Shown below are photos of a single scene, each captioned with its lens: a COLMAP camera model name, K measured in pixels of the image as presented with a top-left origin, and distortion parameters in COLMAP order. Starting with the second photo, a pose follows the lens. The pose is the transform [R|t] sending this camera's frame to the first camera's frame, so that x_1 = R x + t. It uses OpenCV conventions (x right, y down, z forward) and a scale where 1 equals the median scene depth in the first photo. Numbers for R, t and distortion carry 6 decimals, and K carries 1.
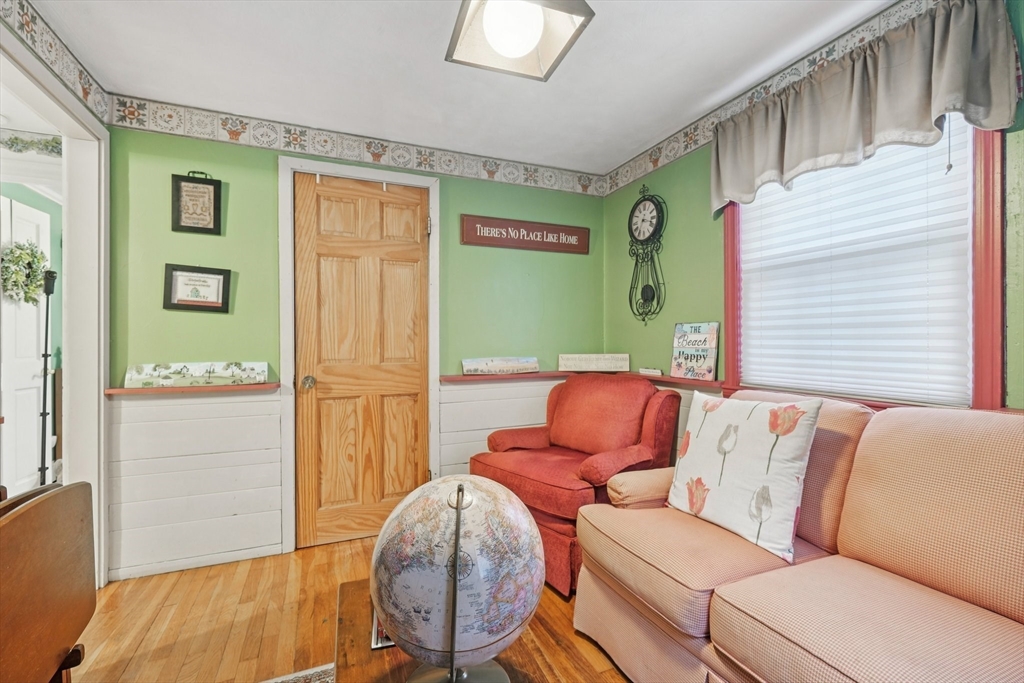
lens RADIAL K [[449.5, 0, 509.6], [0, 449.5, 340.8], [0, 0, 1]] dist [-0.001557, -0.000496]
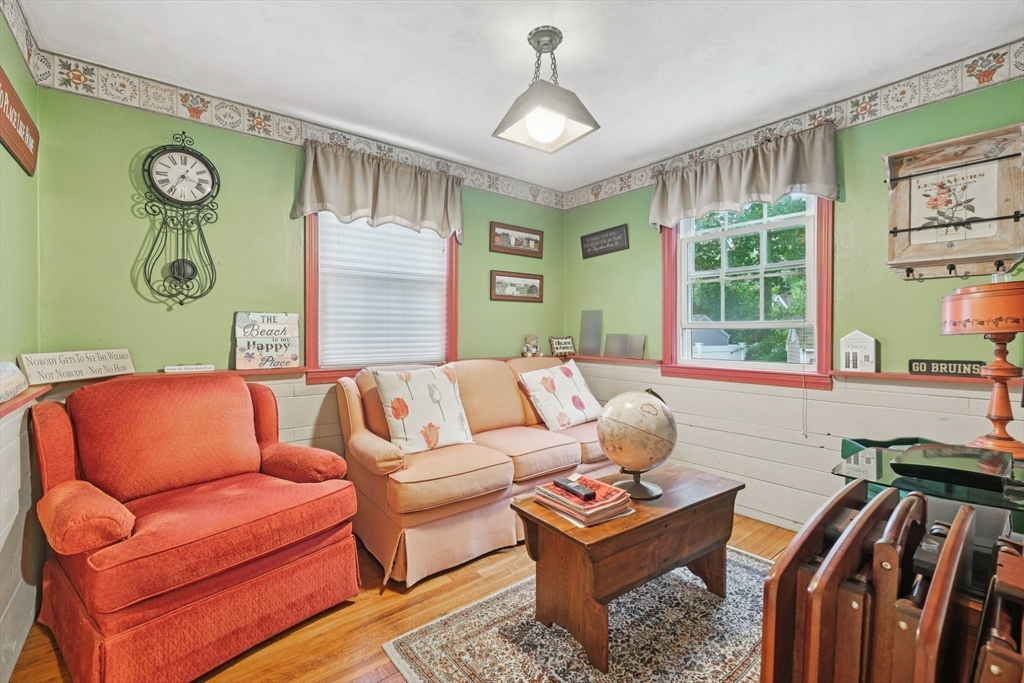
lens RADIAL K [[449.5, 0, 513.1], [0, 449.5, 339.8], [0, 0, 1]] dist [-0.001557, -0.000496]
pose [[-0.271674, -0.013775, 0.962291, -0.701281], [-0.000041, 0.999898, 0.014301, 0.006458], [-0.962389, 0.003845, -0.271647, 0.745810]]
